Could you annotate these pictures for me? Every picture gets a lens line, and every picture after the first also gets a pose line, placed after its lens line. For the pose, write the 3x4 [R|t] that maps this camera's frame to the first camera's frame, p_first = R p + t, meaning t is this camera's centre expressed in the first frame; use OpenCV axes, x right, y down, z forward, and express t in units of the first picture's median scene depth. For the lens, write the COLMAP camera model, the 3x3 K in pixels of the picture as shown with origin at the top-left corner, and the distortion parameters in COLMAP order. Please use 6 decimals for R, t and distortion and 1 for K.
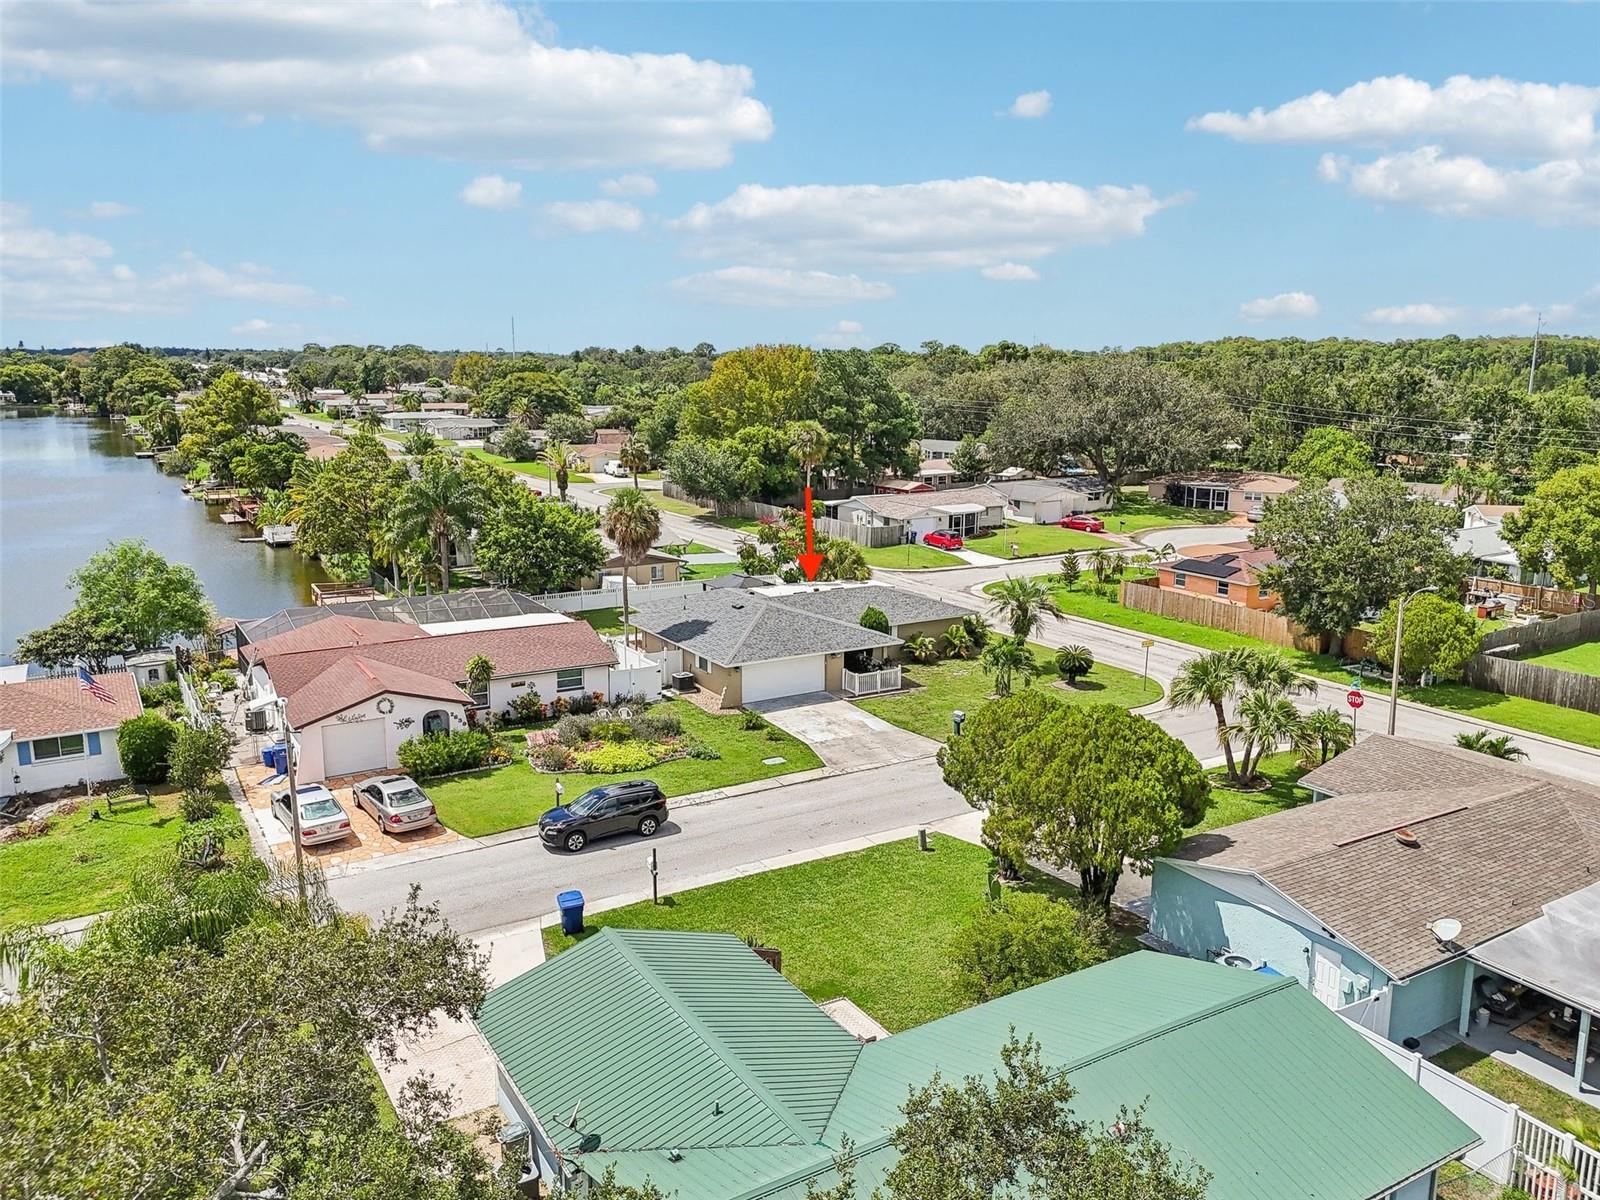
lens RADIAL K [[1201.0, 0, 794.3], [0, 1201.0, 594.8], [0, 0, 1]] dist [0.057584, -0.061834]
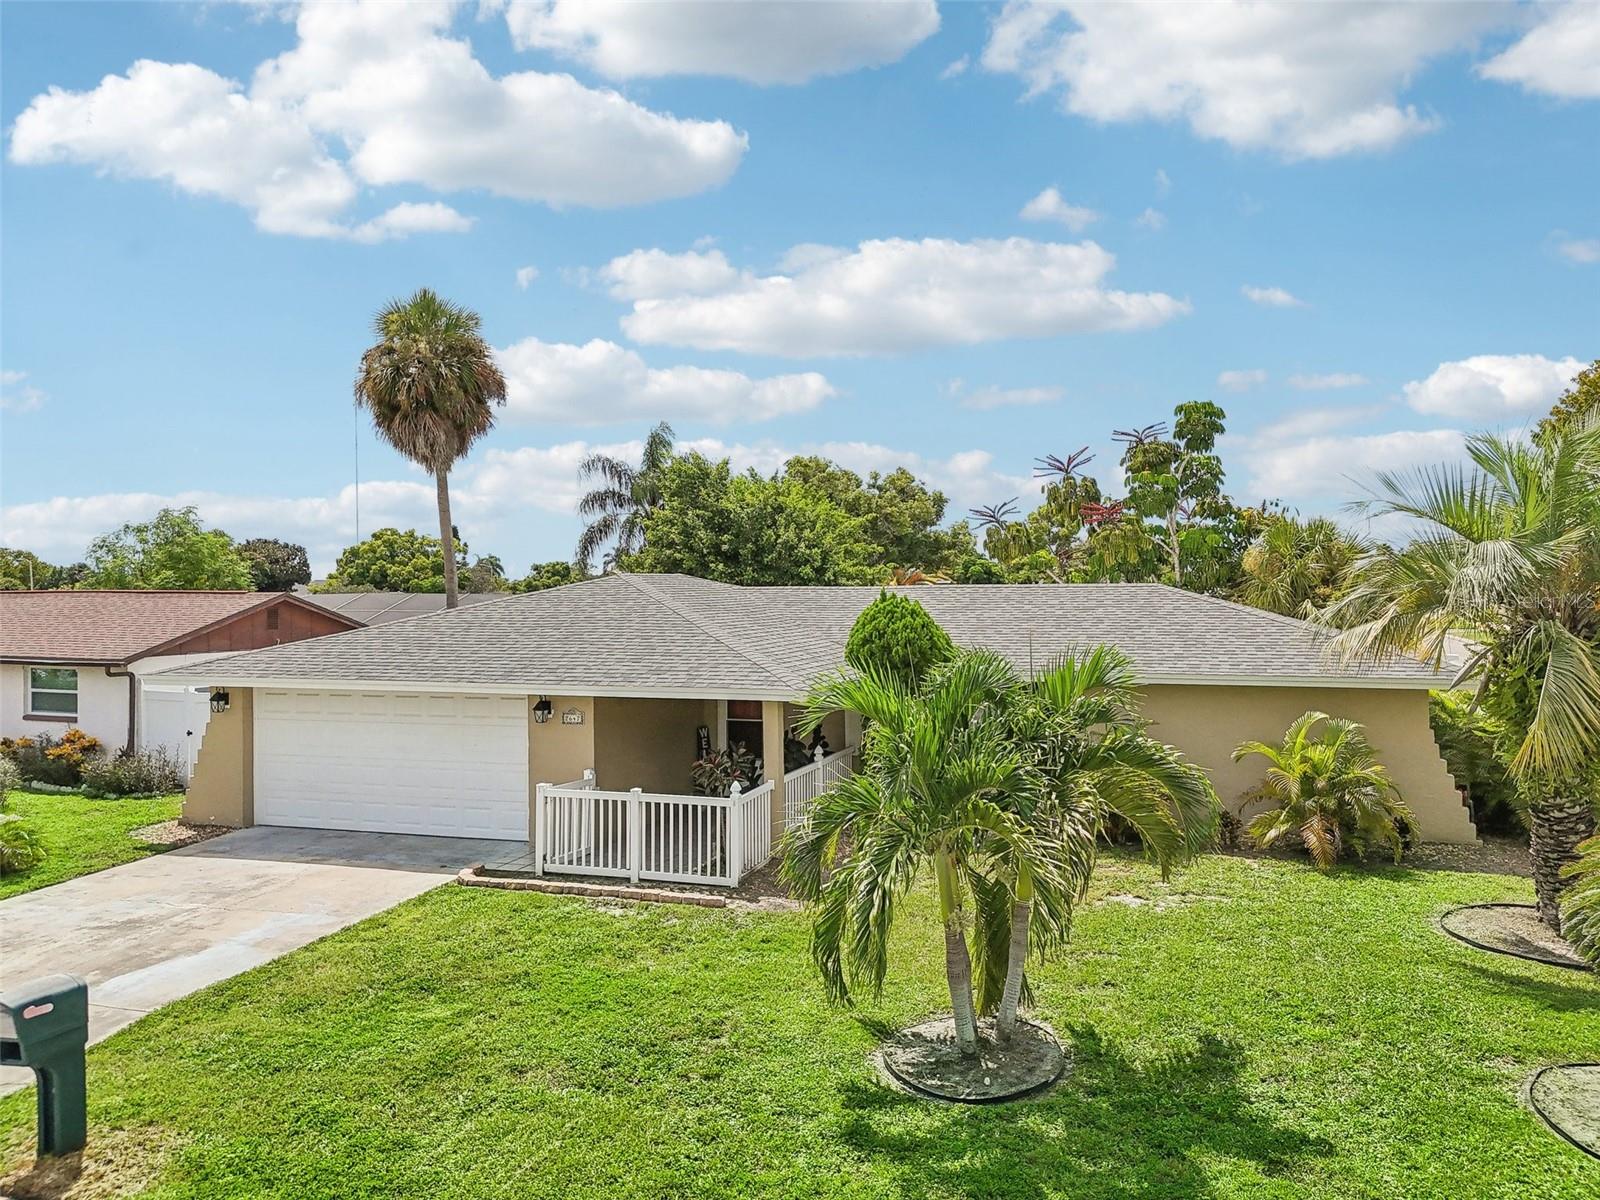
lens RADIAL K [[1201.0, 0, 794.3], [0, 1201.0, 594.8], [0, 0, 1]] dist [0.057584, -0.061834]
pose [[0.641099, -0.008223, -0.767414, 0.283121], [-0.136253, 0.982838, -0.124358, 0.053351], [0.755266, 0.184288, 0.628976, 0.901020]]
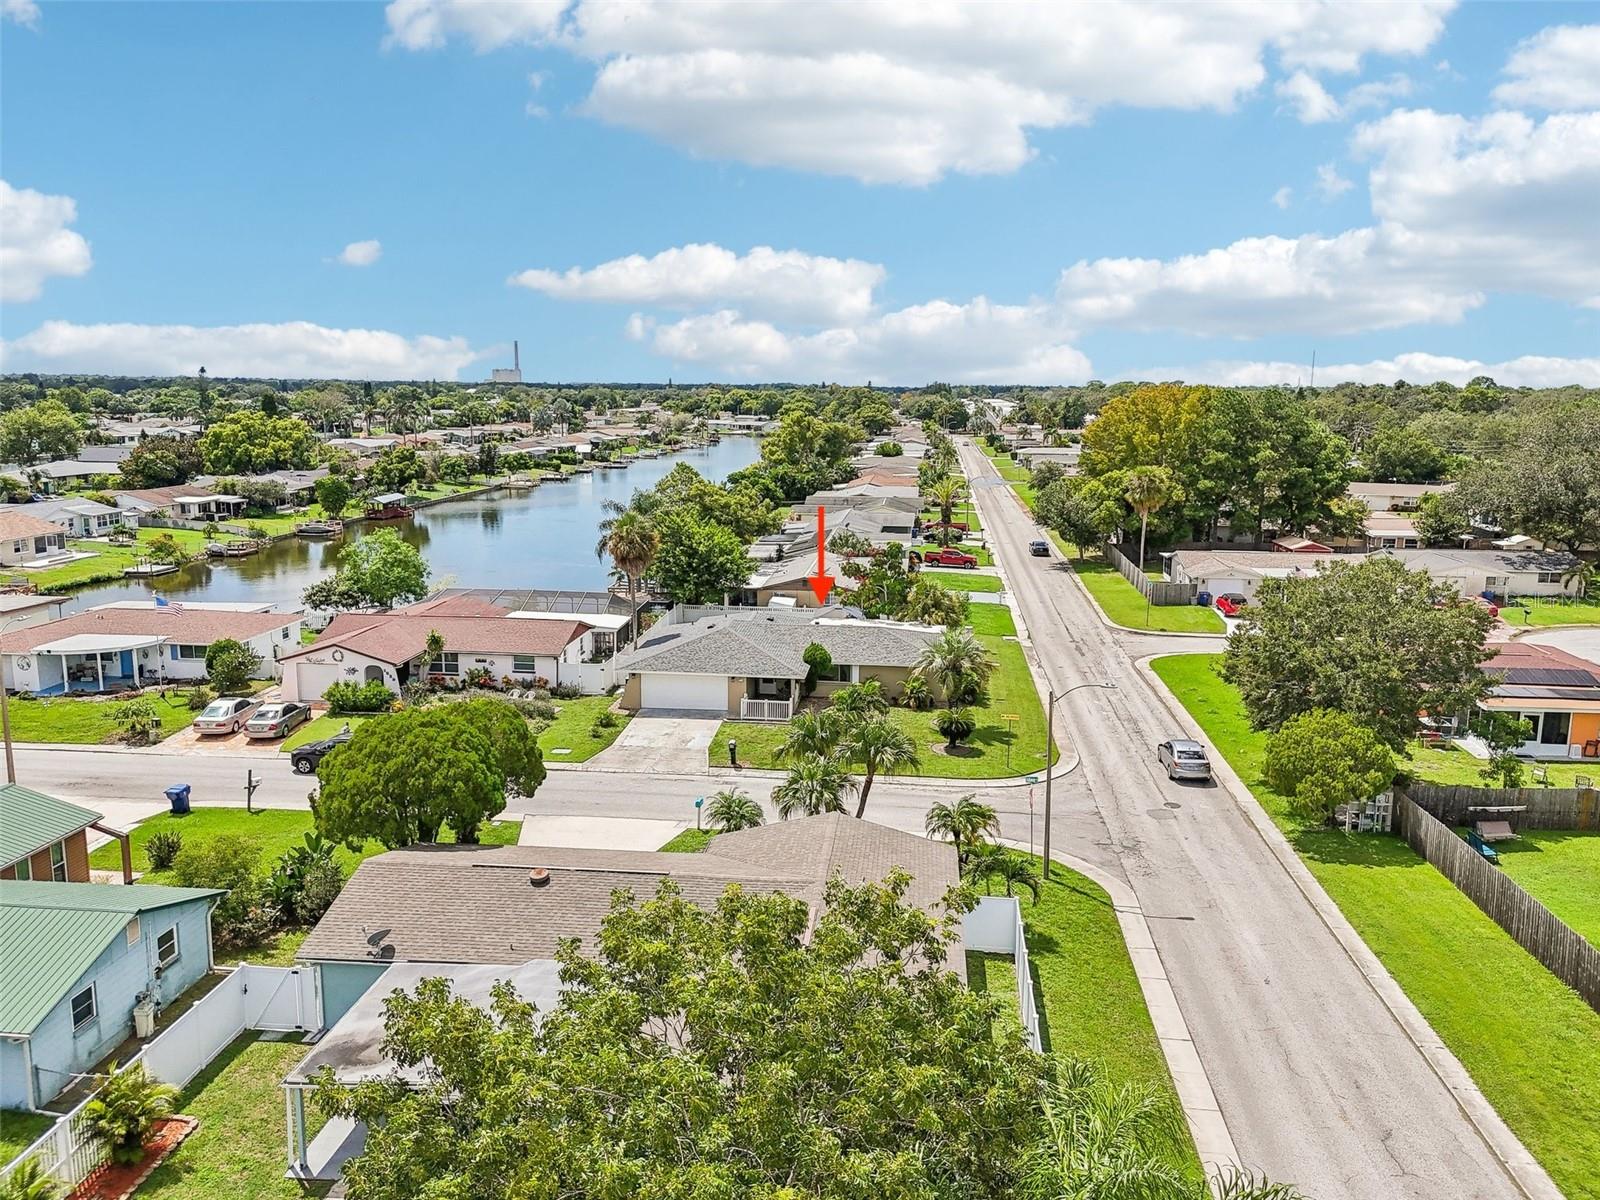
lens RADIAL K [[1201.0, 0, 794.3], [0, 1201.0, 594.8], [0, 0, 1]] dist [0.057584, -0.061834]
pose [[0.798398, 0.101009, -0.593598, 0.728644], [-0.118793, 0.992877, 0.009173, -0.041328], [0.590296, 0.063192, 0.804709, 0.172410]]
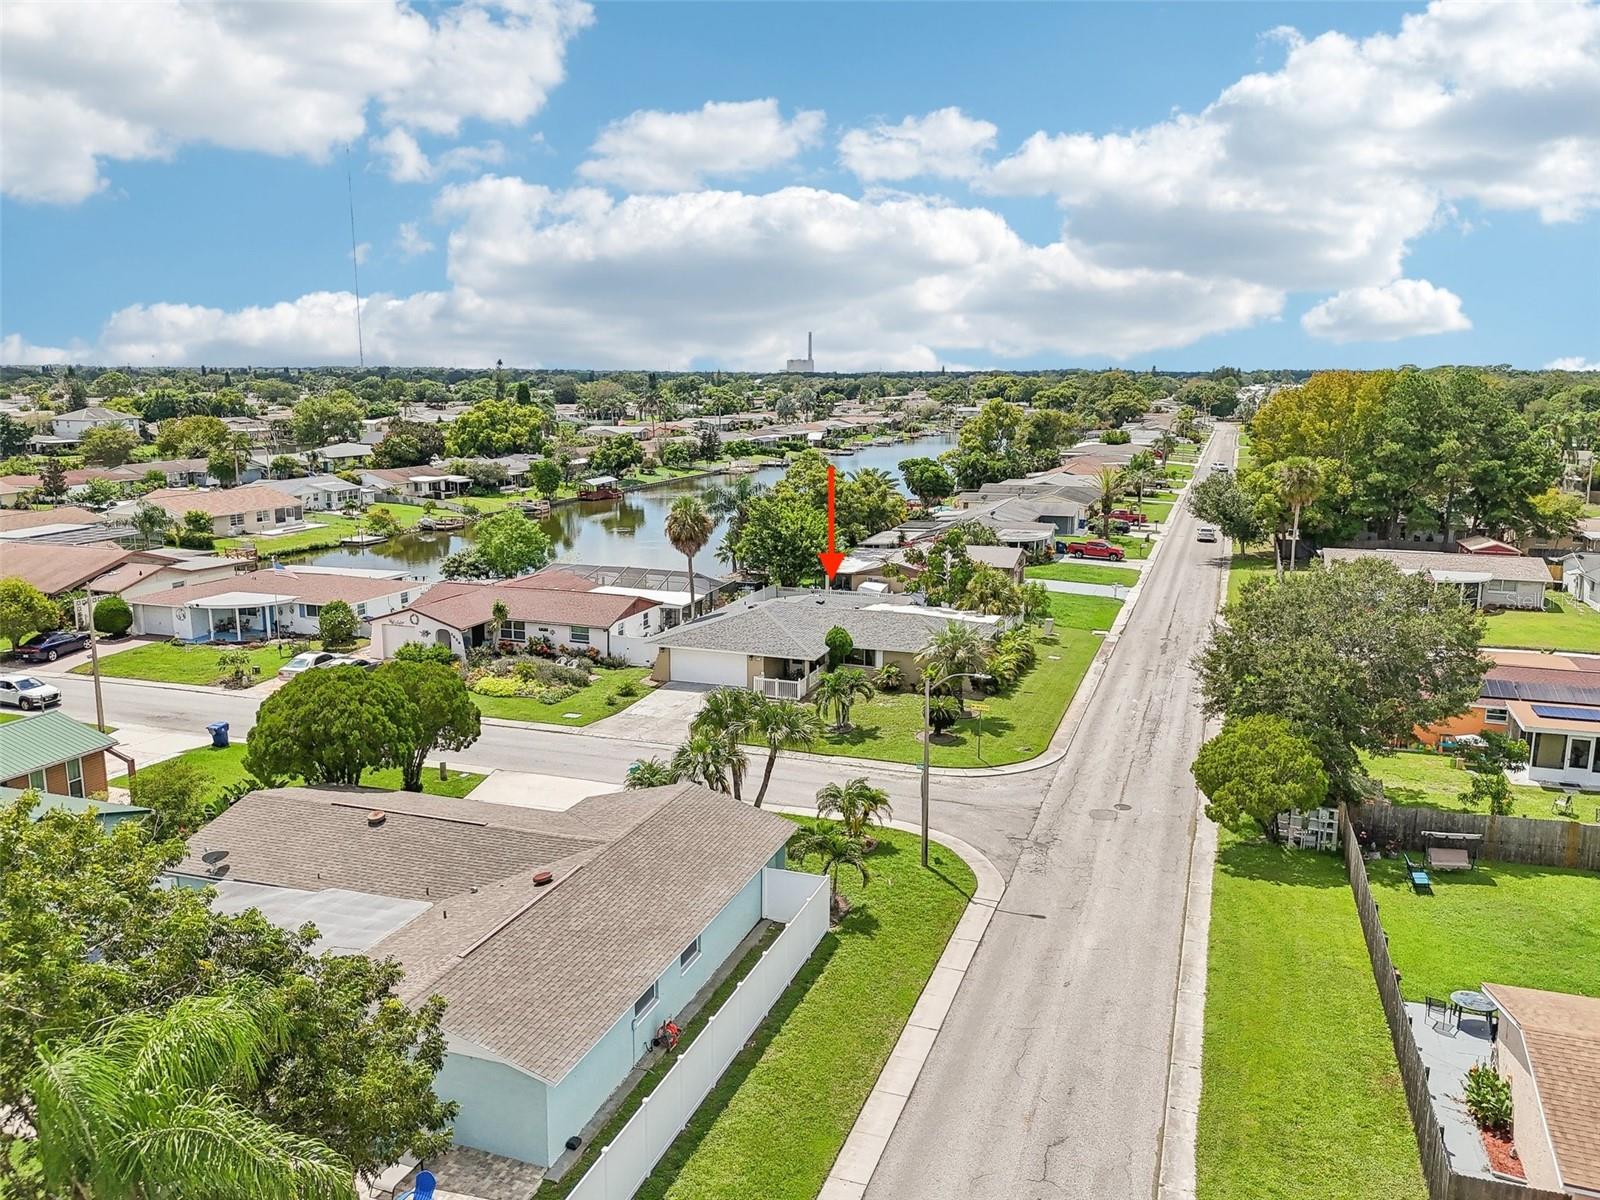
lens RADIAL K [[1191.0, 0, 800.0], [0, 1191.0, 600.0], [0, 0, 1]] dist [0.062094, -0.066687]
pose [[0.640579, 0.137611, -0.755461, 0.916667], [-0.147864, 0.987505, 0.054501, -0.070483], [0.753522, 0.076793, 0.652923, 0.322951]]
